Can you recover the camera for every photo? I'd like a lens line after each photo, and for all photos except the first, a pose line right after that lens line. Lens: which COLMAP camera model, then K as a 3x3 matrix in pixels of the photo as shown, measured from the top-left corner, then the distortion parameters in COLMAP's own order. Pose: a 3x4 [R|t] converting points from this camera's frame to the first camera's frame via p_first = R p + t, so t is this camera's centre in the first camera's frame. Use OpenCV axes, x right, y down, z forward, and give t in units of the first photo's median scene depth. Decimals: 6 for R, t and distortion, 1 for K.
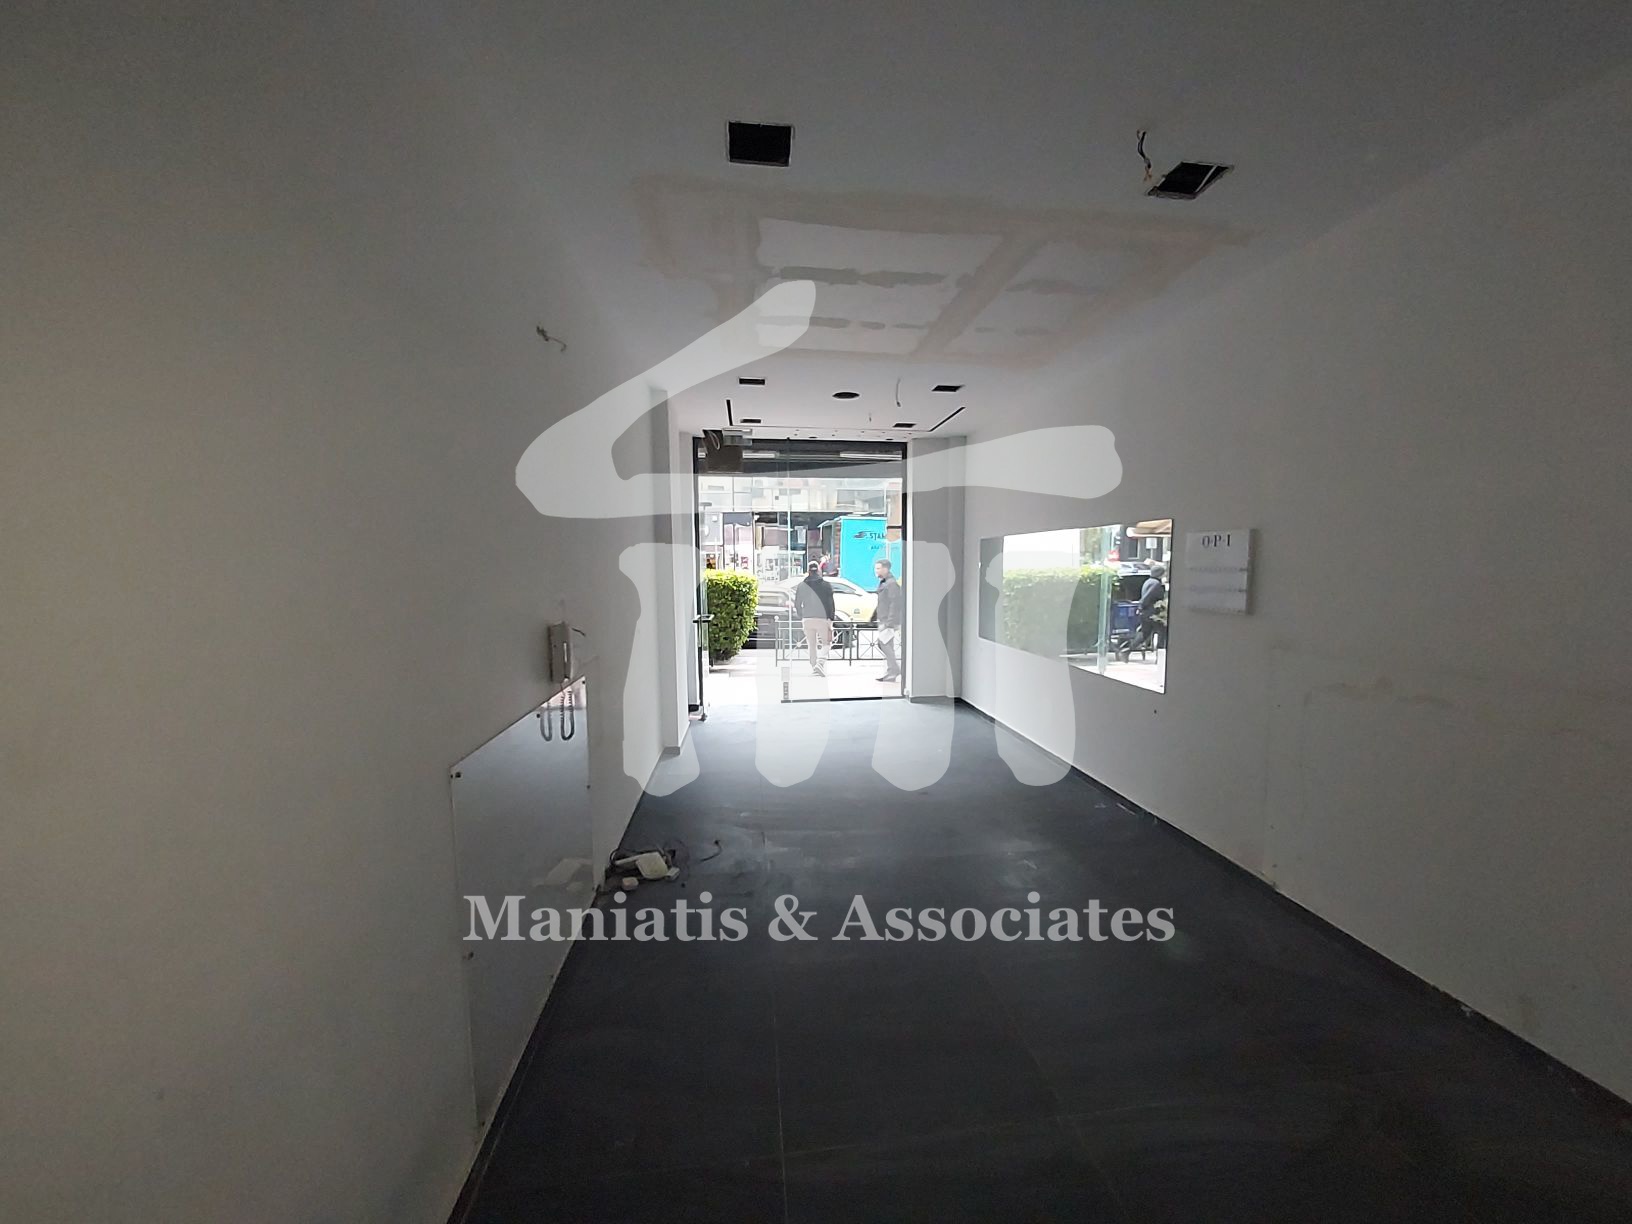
lens RADIAL K [[651.1, 0, 841.7], [0, 651.1, 621.5], [0, 0, 1]] dist [-0.000704, -0.000030]
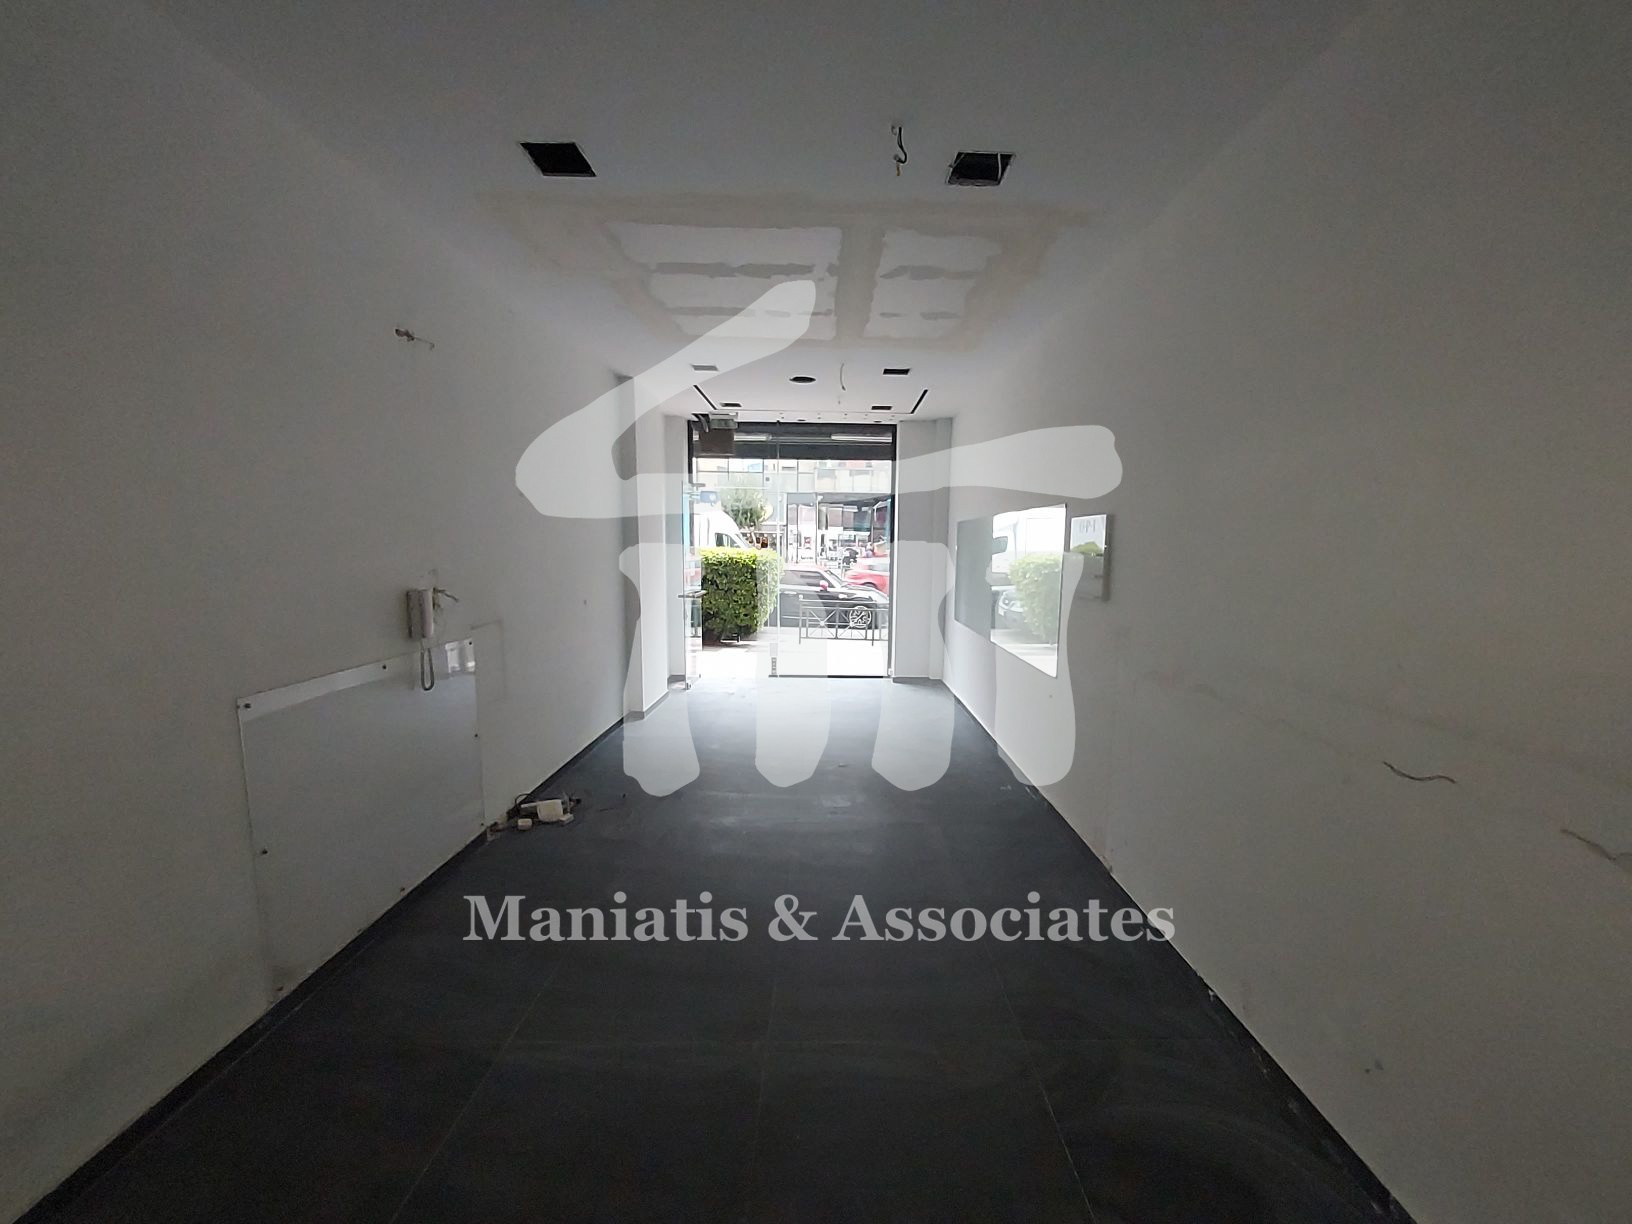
lens RADIAL K [[652.8, 0, 841.9], [0, 652.8, 623.8], [0, 0, 1]] dist [0.001670, 0.000074]
pose [[0.991750, 0.032889, -0.123896, 0.323555], [-0.028992, 0.999030, 0.033132, 0.002852], [0.124866, -0.029267, 0.991742, -0.040107]]
